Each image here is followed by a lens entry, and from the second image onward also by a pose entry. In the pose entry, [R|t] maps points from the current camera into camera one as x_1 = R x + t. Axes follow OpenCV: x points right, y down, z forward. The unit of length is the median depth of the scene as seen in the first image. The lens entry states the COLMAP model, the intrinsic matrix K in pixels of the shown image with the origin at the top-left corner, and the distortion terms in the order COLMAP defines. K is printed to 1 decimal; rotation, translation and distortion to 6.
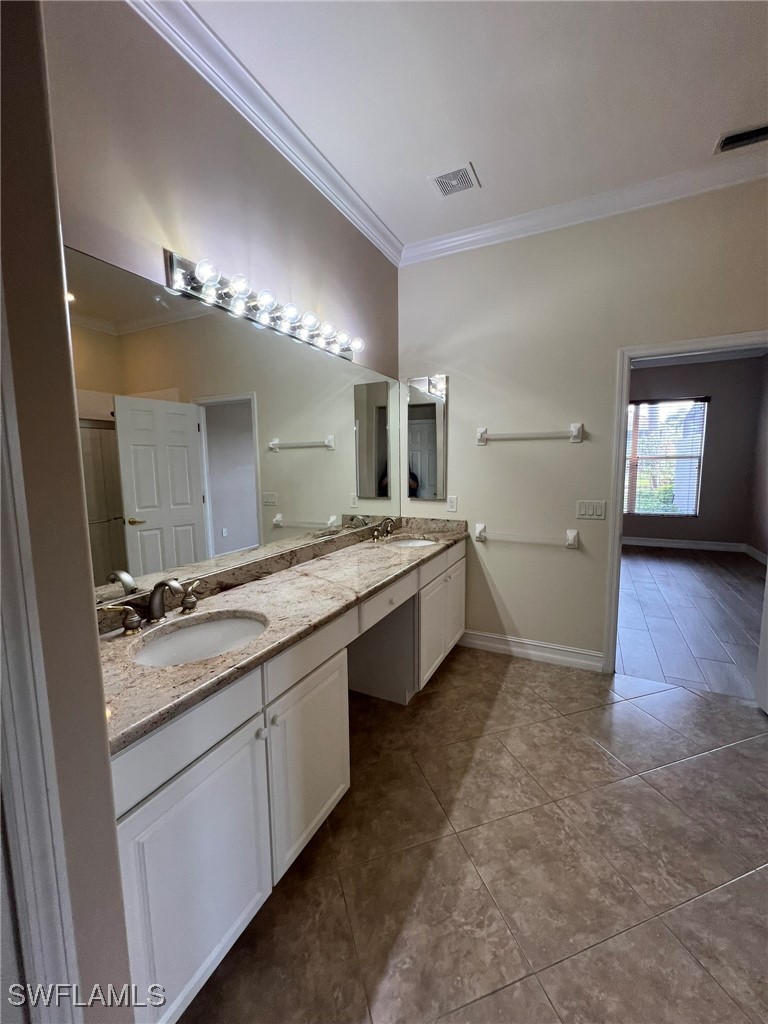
lens RADIAL K [[407.4, 0, 384.1], [0, 407.4, 507.1], [0, 0, 1]] dist [0.000950, -0.000050]
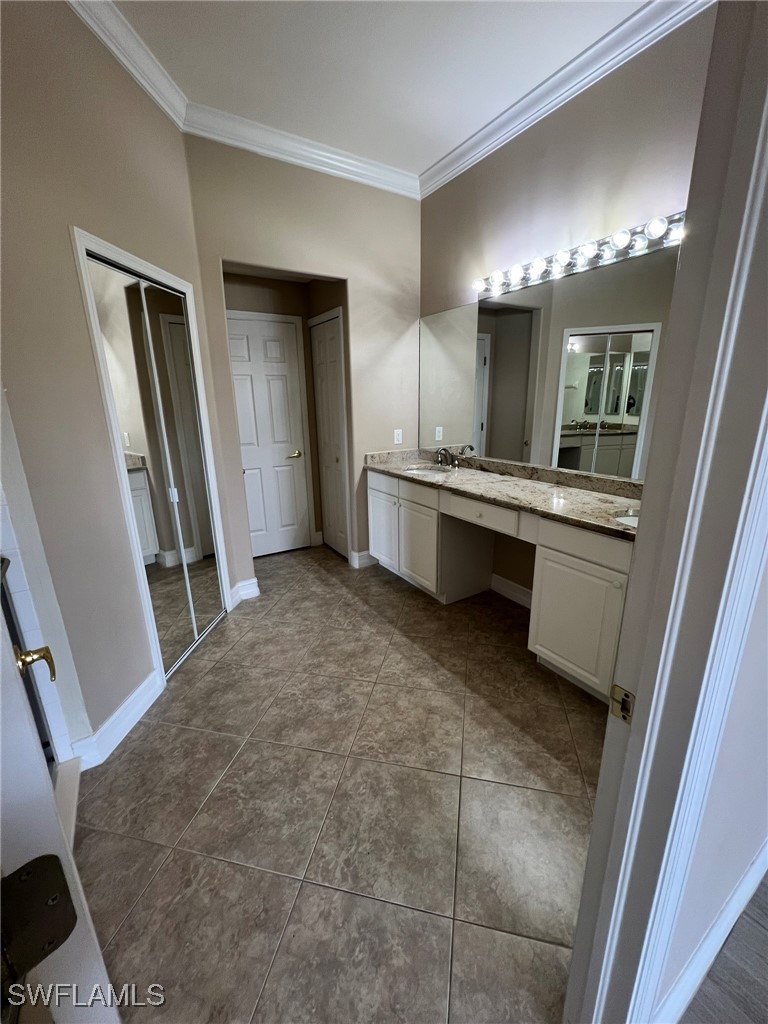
lens RADIAL K [[407.4, 0, 383.0], [0, 407.4, 510.1], [0, 0, 1]] dist [0.000950, -0.000050]
pose [[-0.516973, 0.238635, -0.822066, 1.395511], [-0.073756, 0.944366, 0.320520, -0.174941], [0.852818, 0.226333, -0.470611, 1.603038]]
